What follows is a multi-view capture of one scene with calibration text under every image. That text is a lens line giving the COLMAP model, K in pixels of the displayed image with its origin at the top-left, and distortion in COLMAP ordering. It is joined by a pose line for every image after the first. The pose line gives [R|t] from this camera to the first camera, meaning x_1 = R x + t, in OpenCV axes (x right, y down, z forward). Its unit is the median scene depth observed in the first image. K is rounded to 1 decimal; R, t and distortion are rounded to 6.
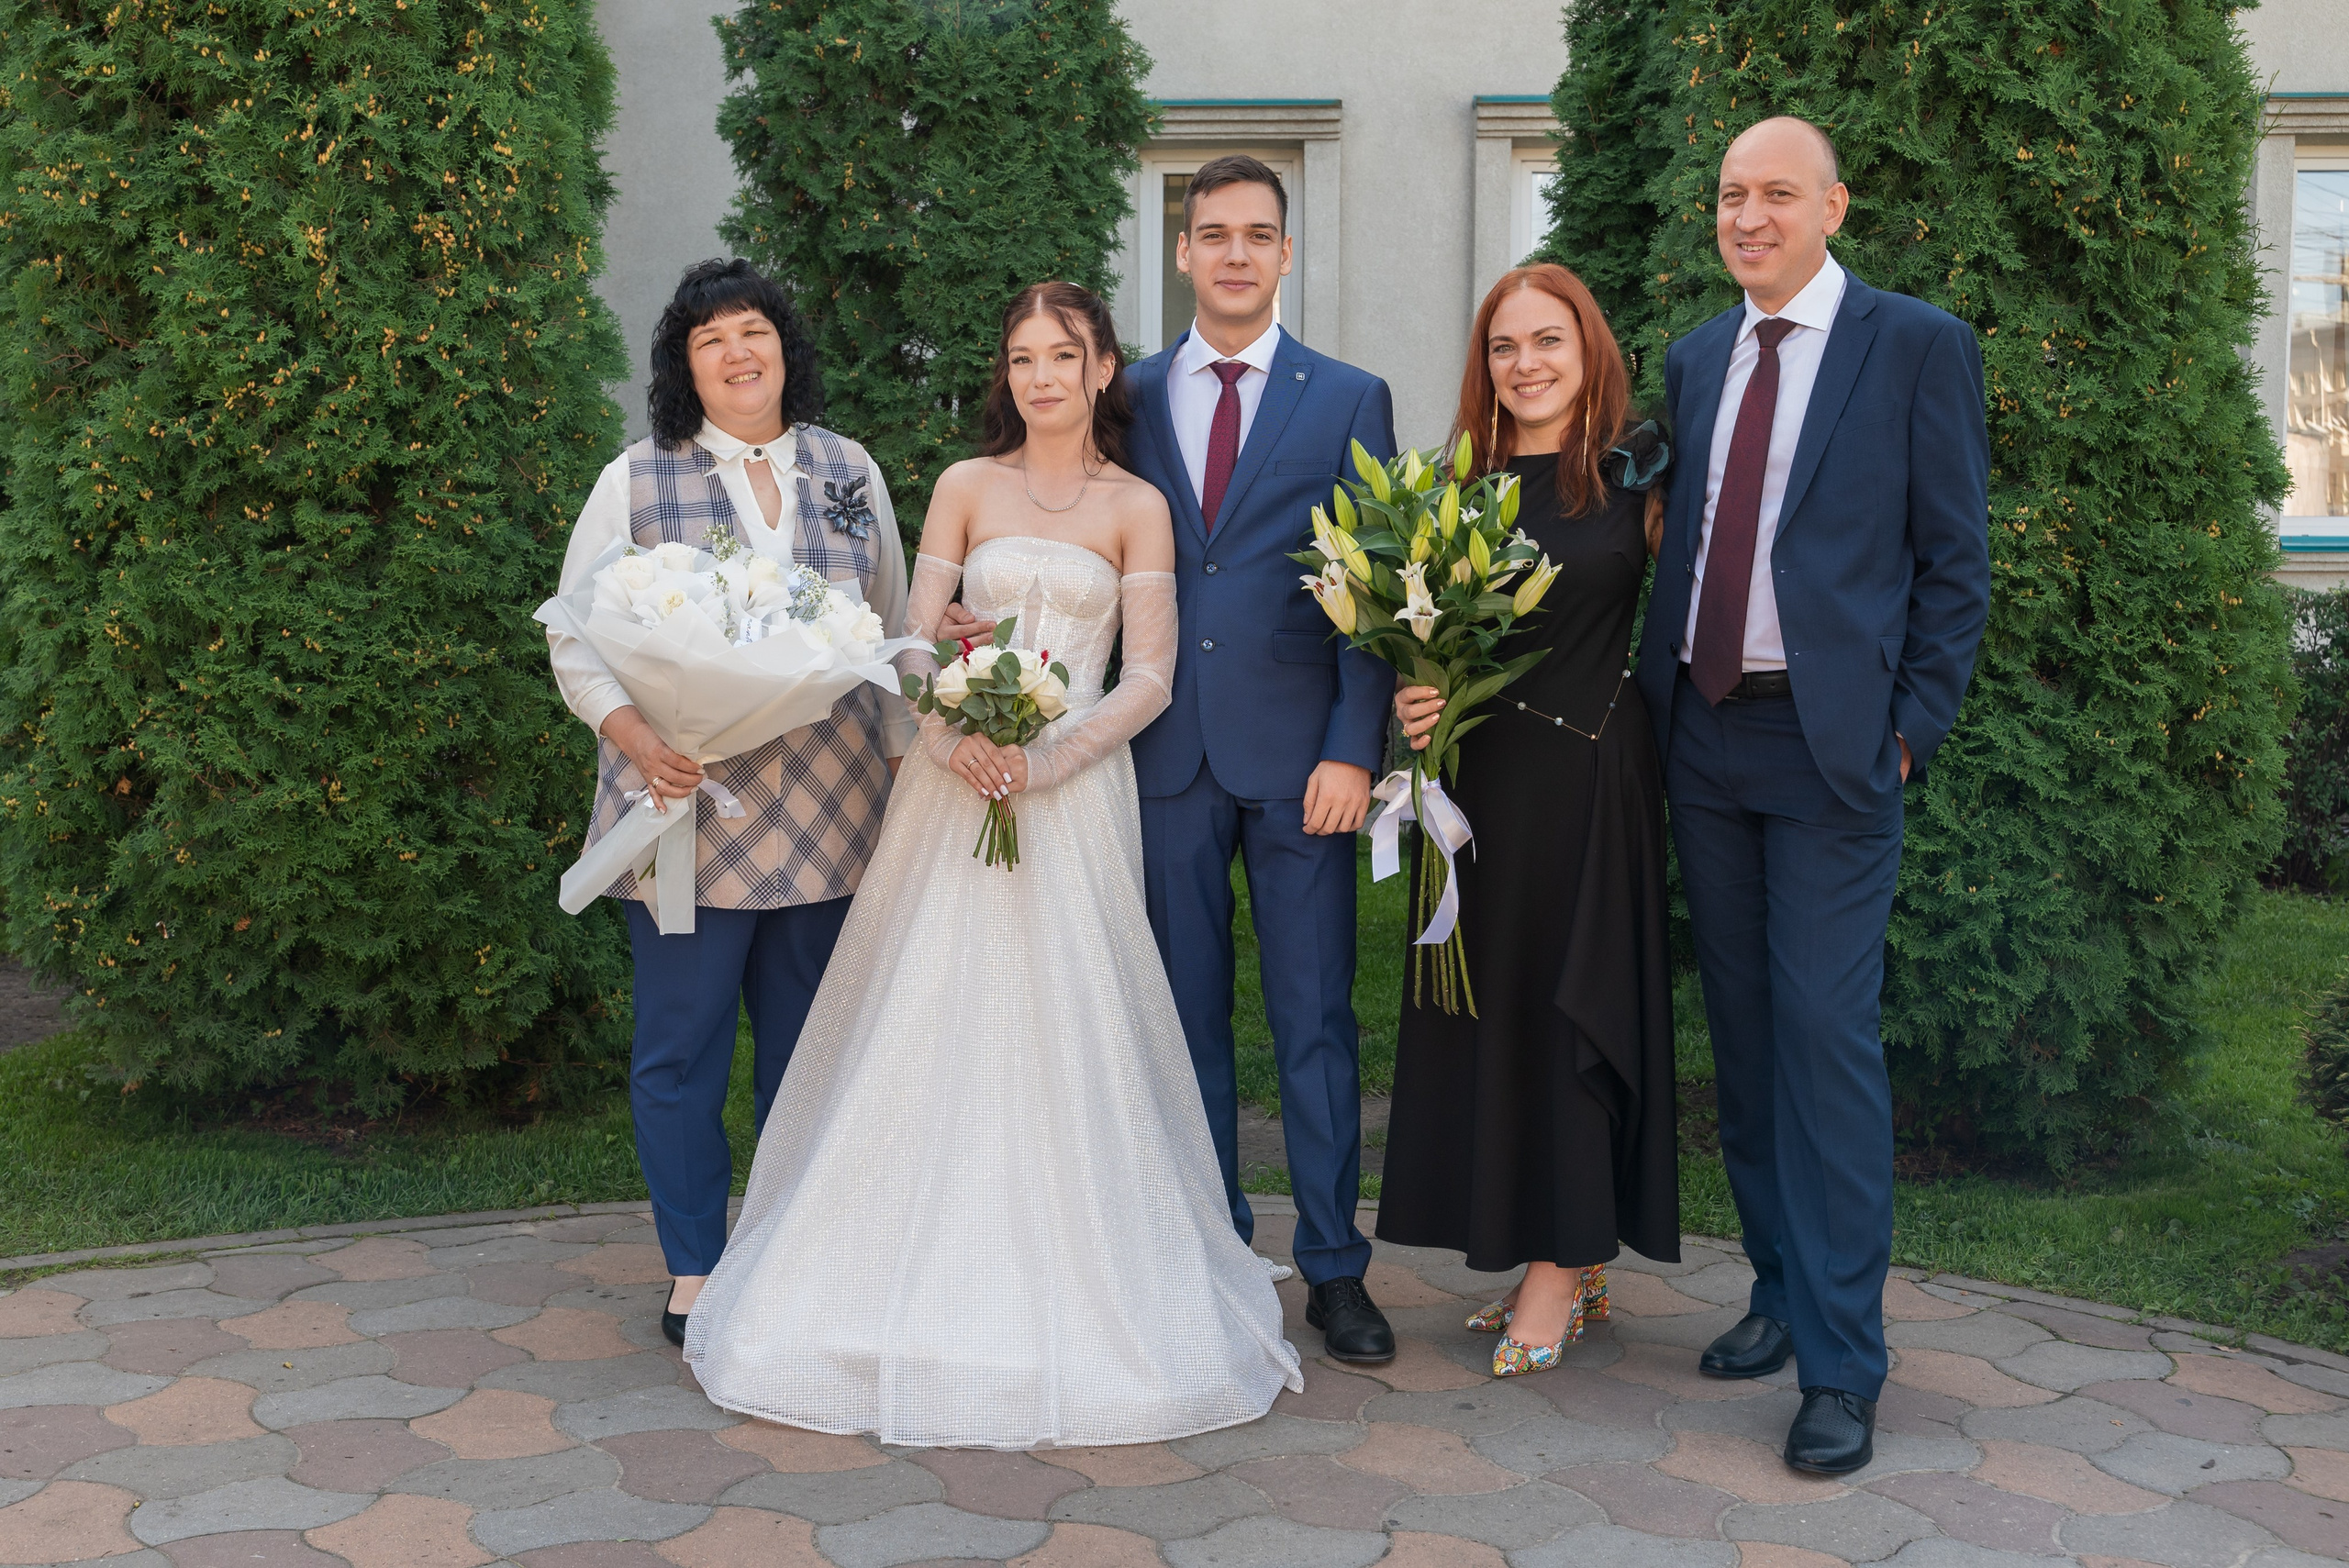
lens RADIAL K [[2554.4, 0, 1127.7], [0, 2554.4, 790.8], [0, 0, 1]] dist [0.001520, -0.005032]
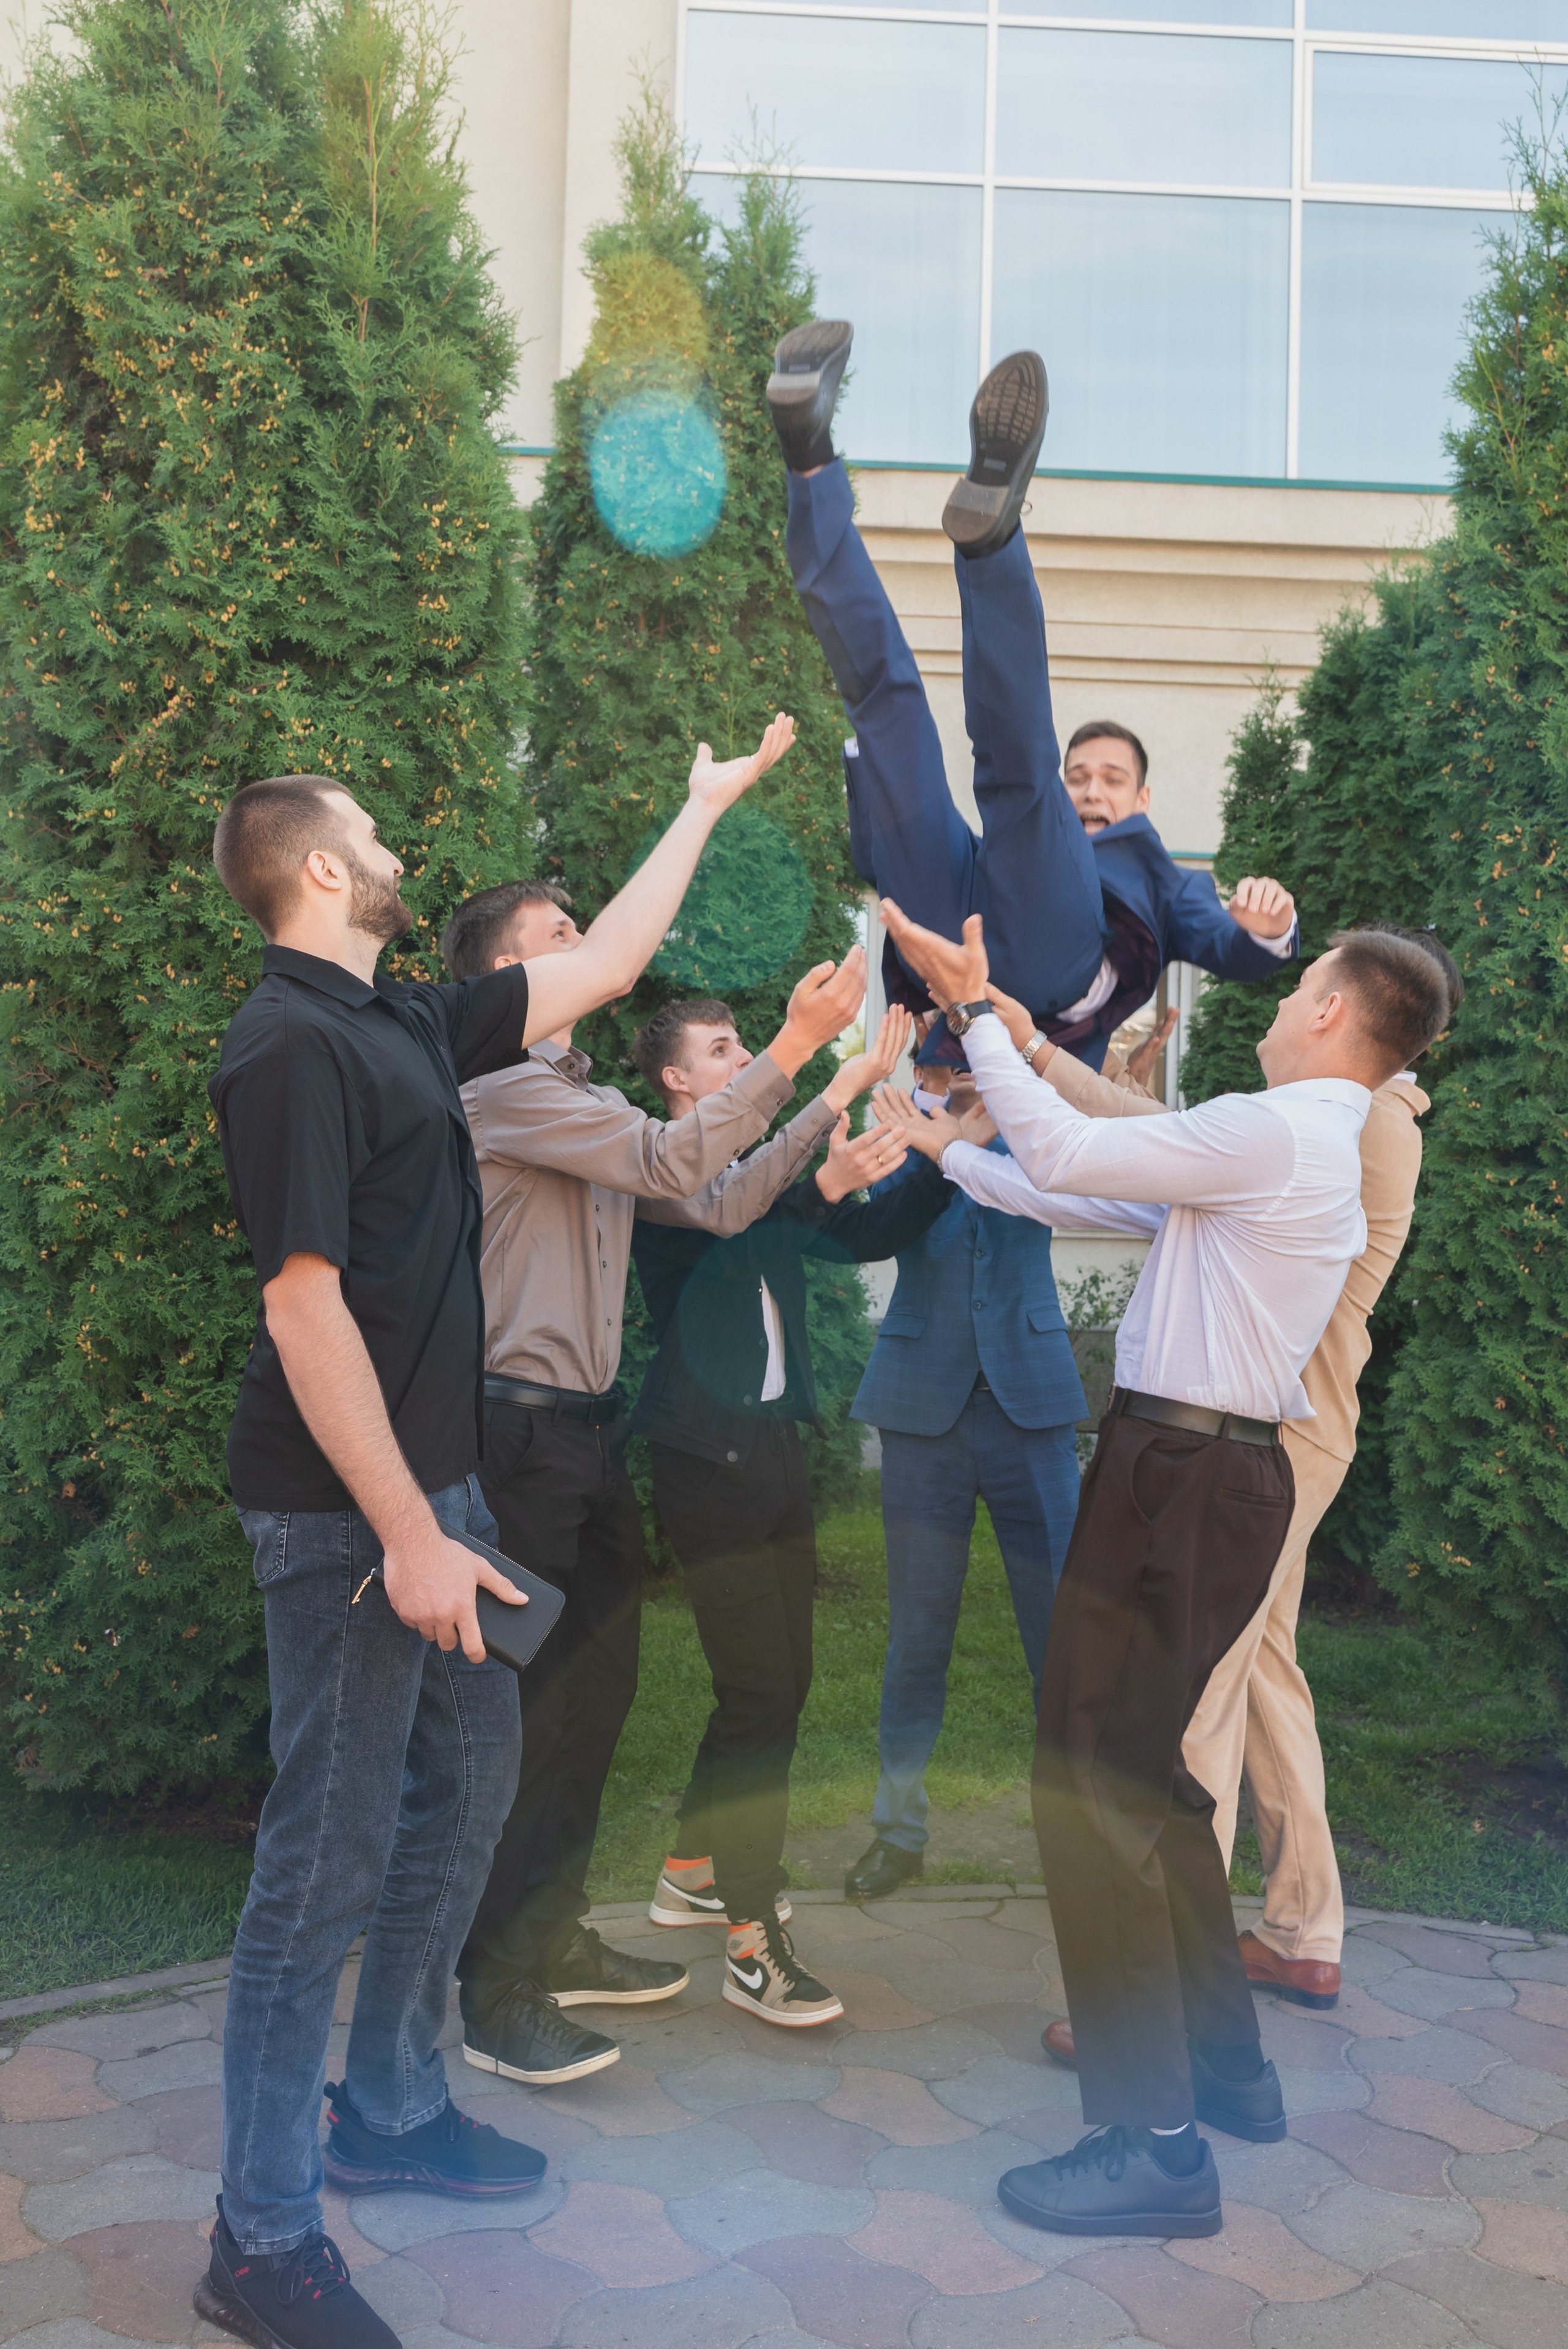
lens RADIAL K [[2090.0, 0, 738.9], [0, 2090.0, 1102.9], [0, 0, 1]] dist [-0.020379, 0.030755]
pose [[0.995126, 0.026276, 0.095043, -0.190408], [-0.013826, 0.991503, -0.129350, -0.046957], [-0.097634, 0.127406, 0.987034, 0.115198]]
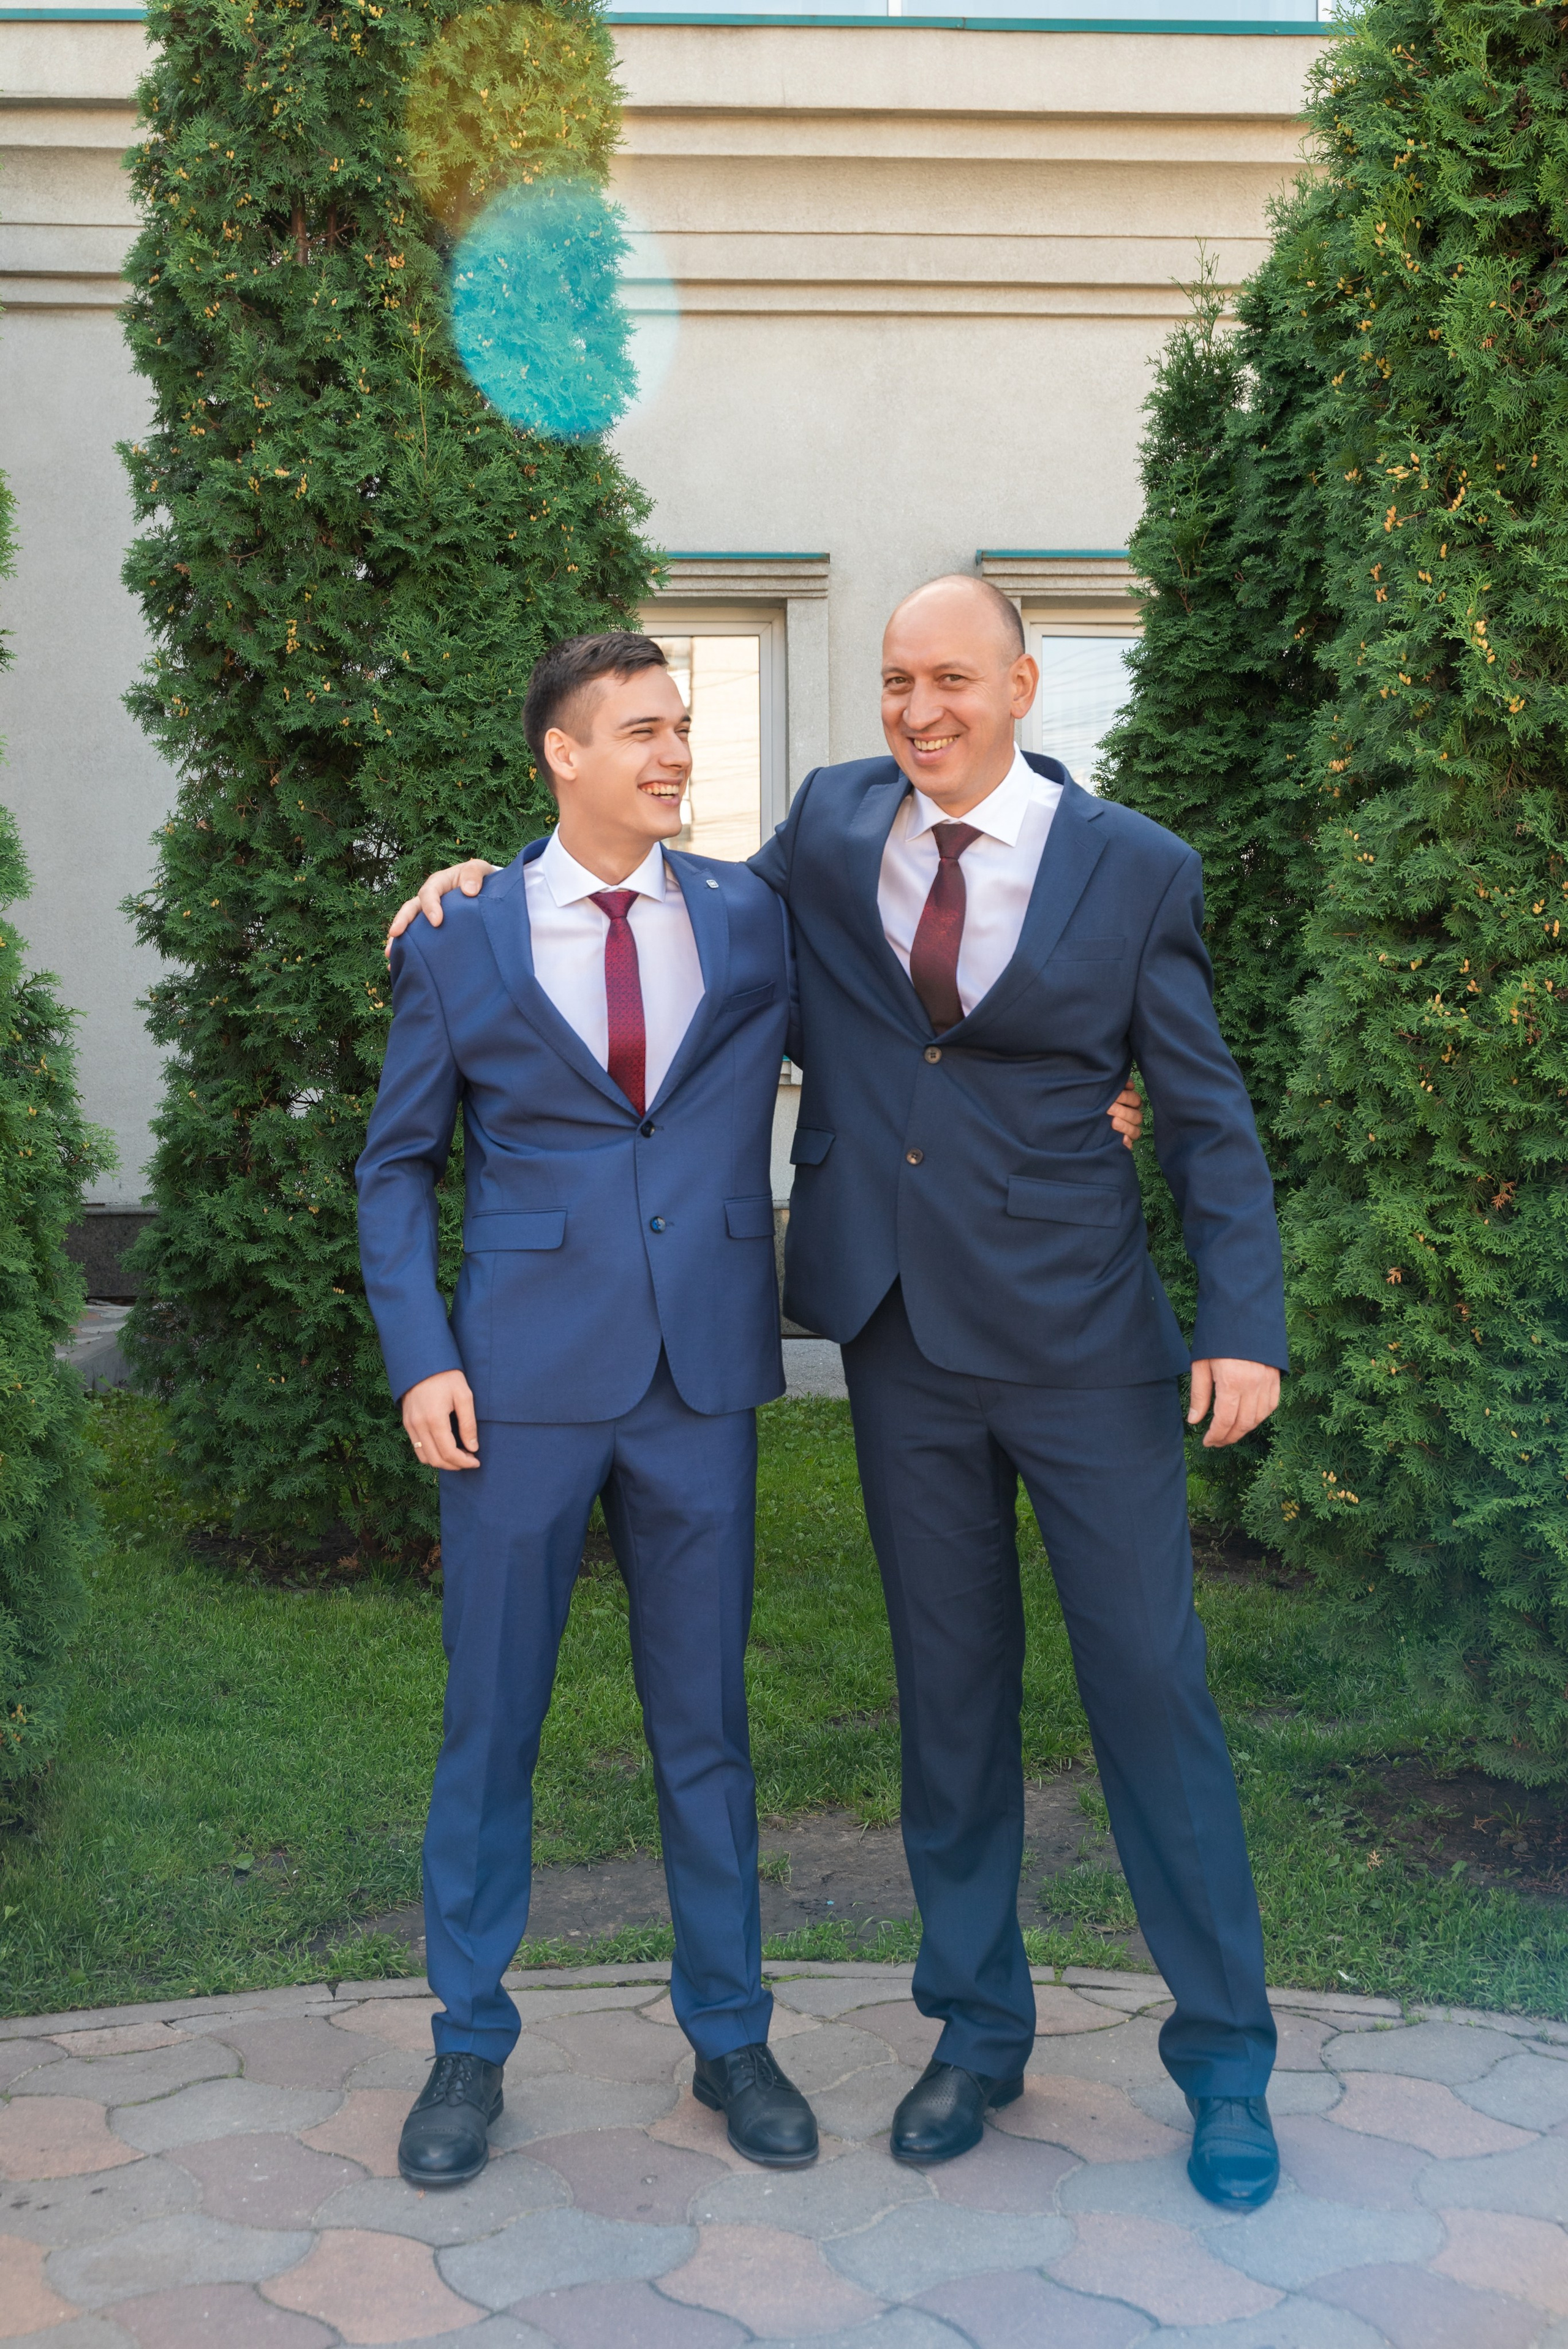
lens RADIAL K [[2733.1, 0, 788.8], [0, 2733.1, 1131.3], [0, 0, 1]] dist [-0.005076, -0.006745]
pose [[0.995283, -0.013119, 0.096119, -0.047694], [0.018627, 0.998221, -0.056636, -0.039997], [-0.095205, 0.058160, 0.993757, 0.166514]]
